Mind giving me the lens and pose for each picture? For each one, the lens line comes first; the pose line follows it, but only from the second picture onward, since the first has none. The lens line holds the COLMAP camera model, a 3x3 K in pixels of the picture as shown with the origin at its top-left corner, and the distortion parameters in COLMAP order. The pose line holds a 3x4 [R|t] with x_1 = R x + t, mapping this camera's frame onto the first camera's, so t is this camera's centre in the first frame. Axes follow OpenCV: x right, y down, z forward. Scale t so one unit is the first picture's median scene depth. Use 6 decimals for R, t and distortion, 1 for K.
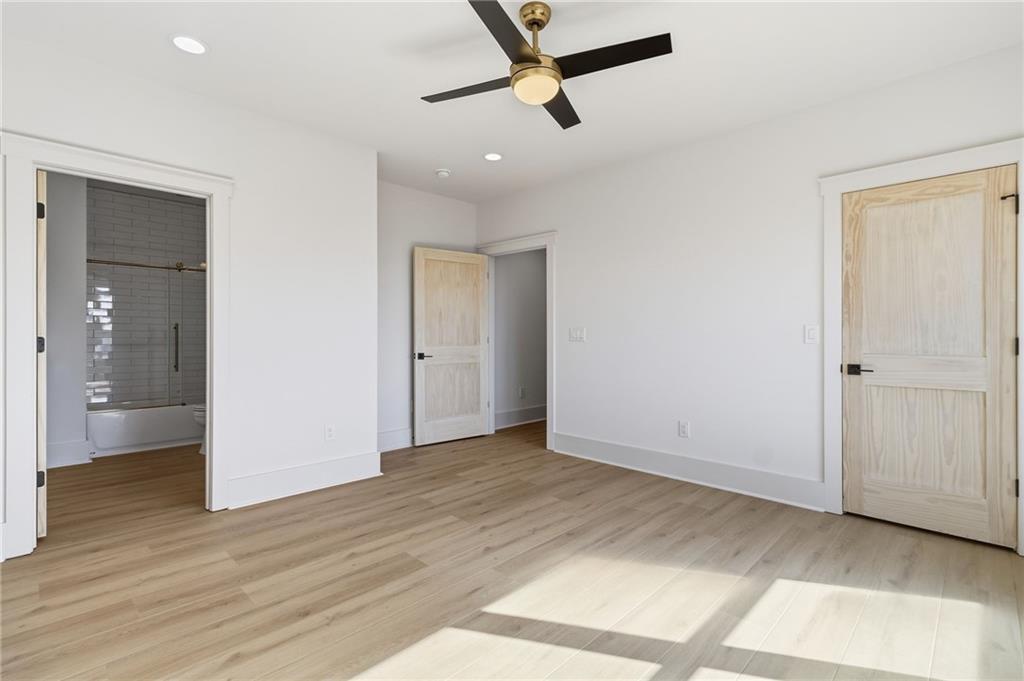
lens RADIAL K [[476.5, 0, 509.0], [0, 476.5, 329.4], [0, 0, 1]] dist [-0.000469, -0.000054]
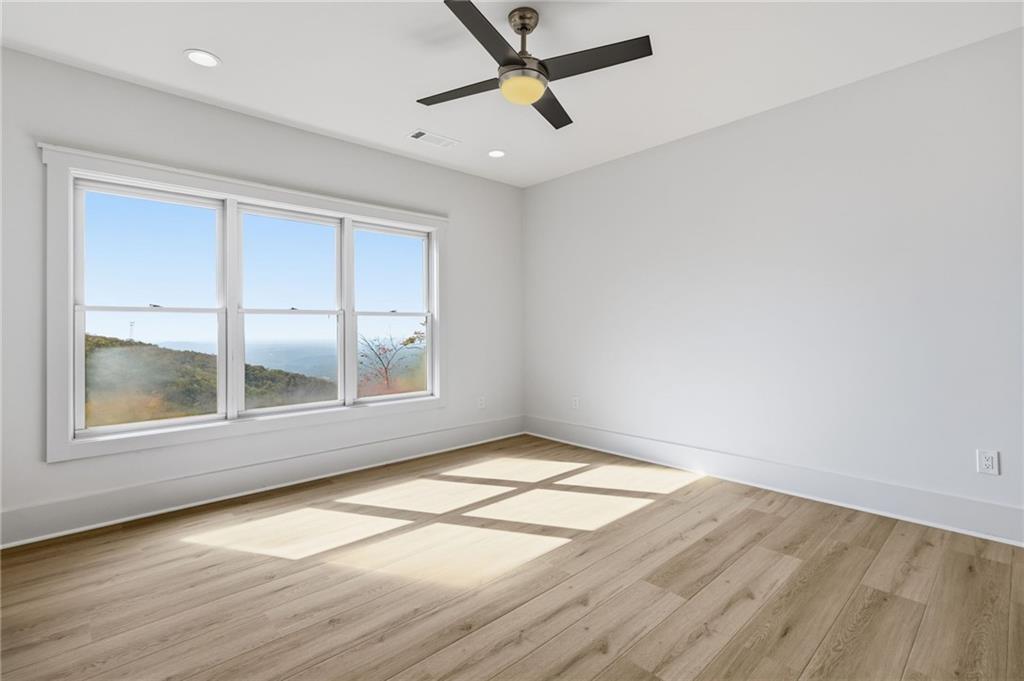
lens RADIAL K [[476.5, 0, 509.0], [0, 476.5, 329.4], [0, 0, 1]] dist [-0.000469, -0.000054]
pose [[-0.998820, 0.006567, 0.048115, 0.038761], [0.006440, 0.999975, -0.002793, 0.018315], [-0.048132, -0.002480, -0.998838, 1.832764]]
